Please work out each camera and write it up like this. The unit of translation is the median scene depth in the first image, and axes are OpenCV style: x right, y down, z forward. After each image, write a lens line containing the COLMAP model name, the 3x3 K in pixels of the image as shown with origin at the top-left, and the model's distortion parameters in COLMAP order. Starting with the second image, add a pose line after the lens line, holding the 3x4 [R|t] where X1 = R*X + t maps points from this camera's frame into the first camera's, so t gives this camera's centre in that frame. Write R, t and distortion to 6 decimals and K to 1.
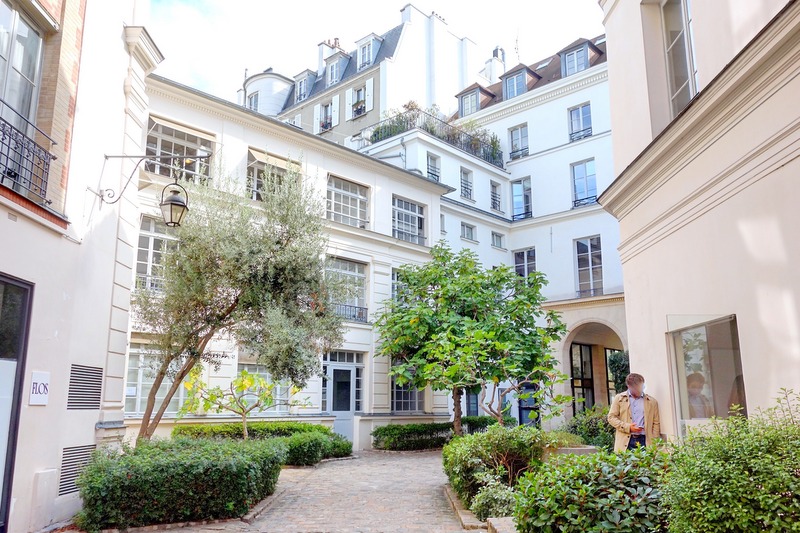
lens RADIAL K [[640.7, 0, 398.9], [0, 640.7, 284.3], [0, 0, 1]] dist [-0.002056, -0.002796]
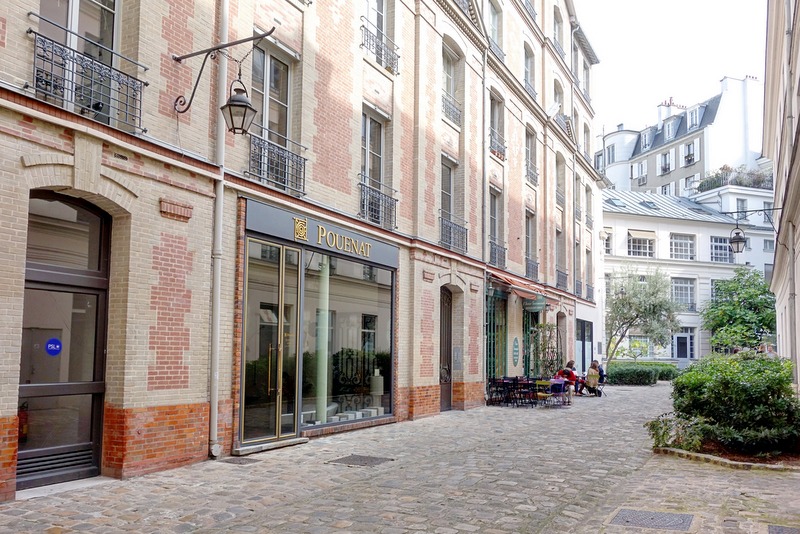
lens RADIAL K [[596.9, 0, 399.6], [0, 596.9, 312.7], [0, 0, 1]] dist [-0.003035, -0.004446]
pose [[0.859839, -0.018901, -0.510214, 0.085452], [0.078411, 0.992348, 0.095382, -0.153931], [0.504507, -0.122019, 0.854742, -0.832473]]
